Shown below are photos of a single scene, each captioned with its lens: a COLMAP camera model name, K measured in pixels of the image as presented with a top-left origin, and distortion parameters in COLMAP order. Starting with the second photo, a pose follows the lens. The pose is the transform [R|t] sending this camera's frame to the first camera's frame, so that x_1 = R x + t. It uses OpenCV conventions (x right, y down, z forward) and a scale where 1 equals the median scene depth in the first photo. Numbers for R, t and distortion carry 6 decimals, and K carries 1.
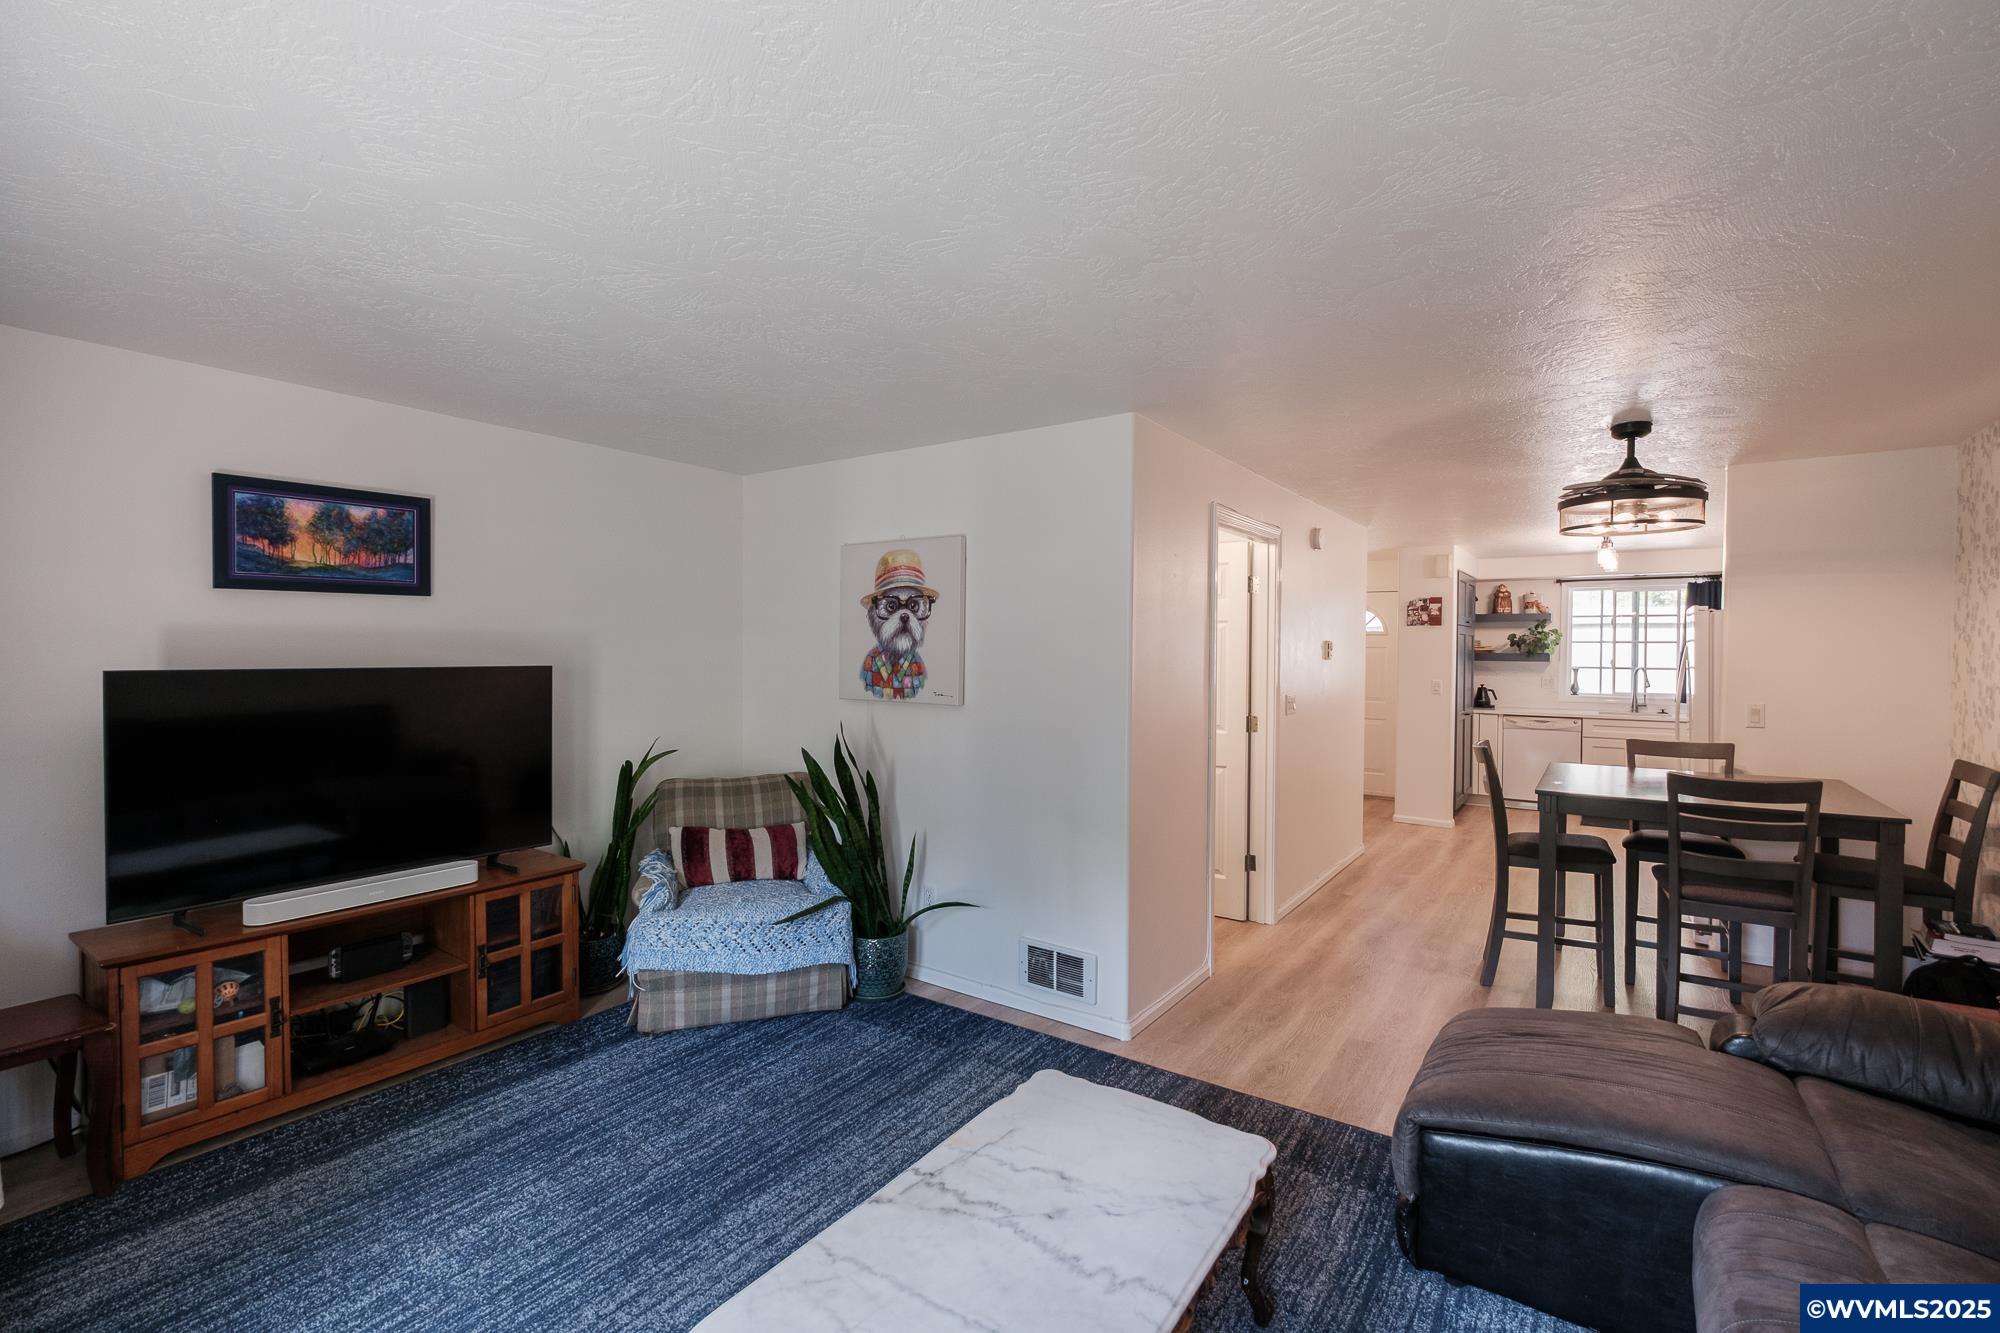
lens RADIAL K [[873.2, 0, 1010.0], [0, 873.2, 660.6], [0, 0, 1]] dist [0.003135, -0.003828]
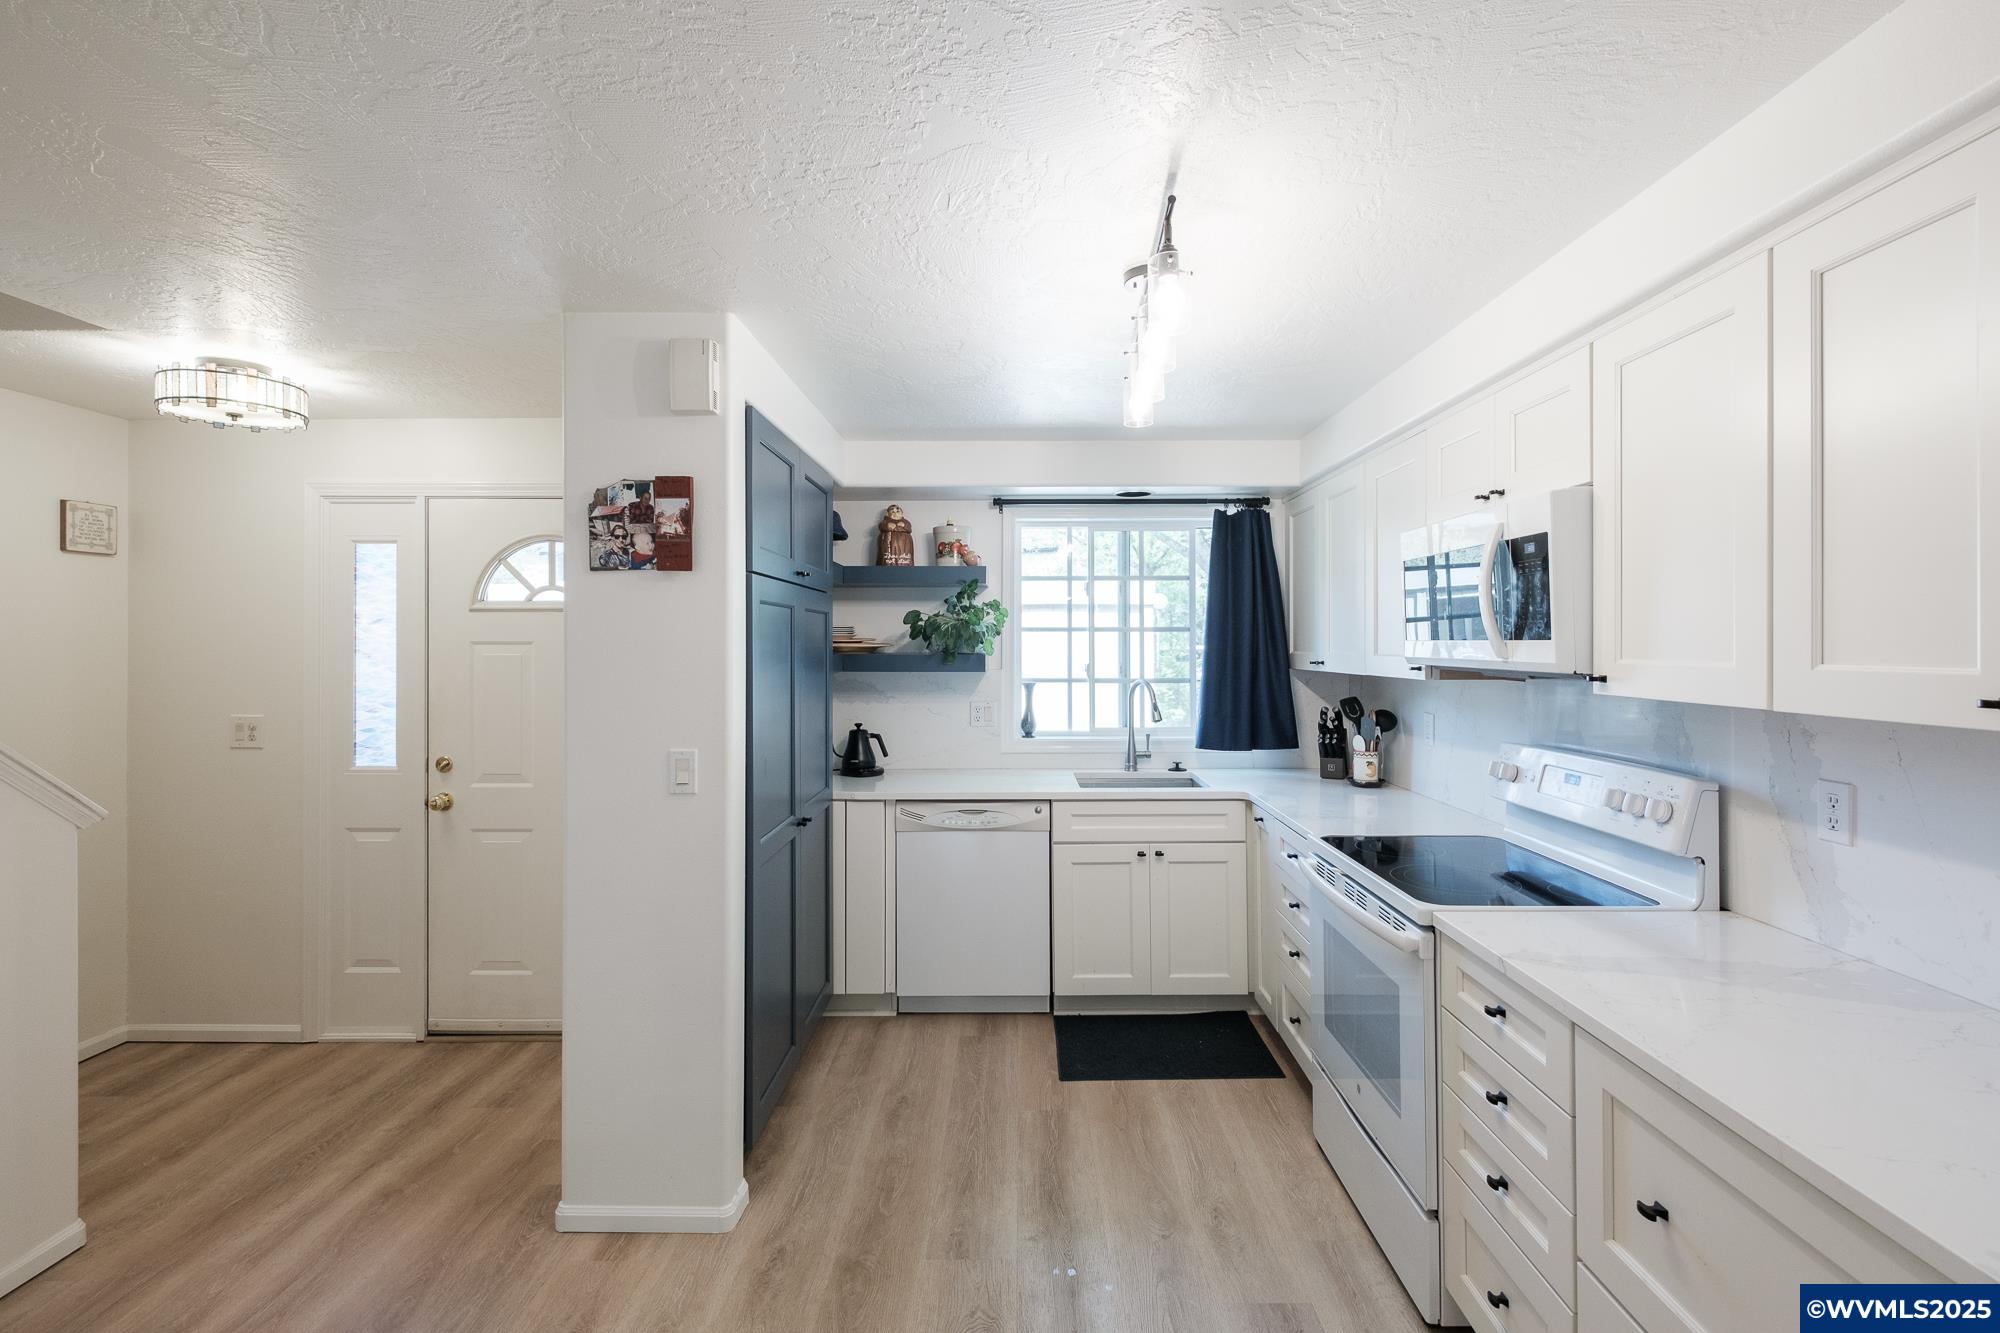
lens RADIAL K [[873.2, 0, 1003.6], [0, 873.2, 651.1], [0, 0, 1]] dist [0.003135, -0.003828]
pose [[0.832098, -0.012131, 0.554496, 0.367235], [0.016815, 0.999853, -0.003358, -0.007704], [-0.554374, 0.012118, 0.832179, 0.605946]]
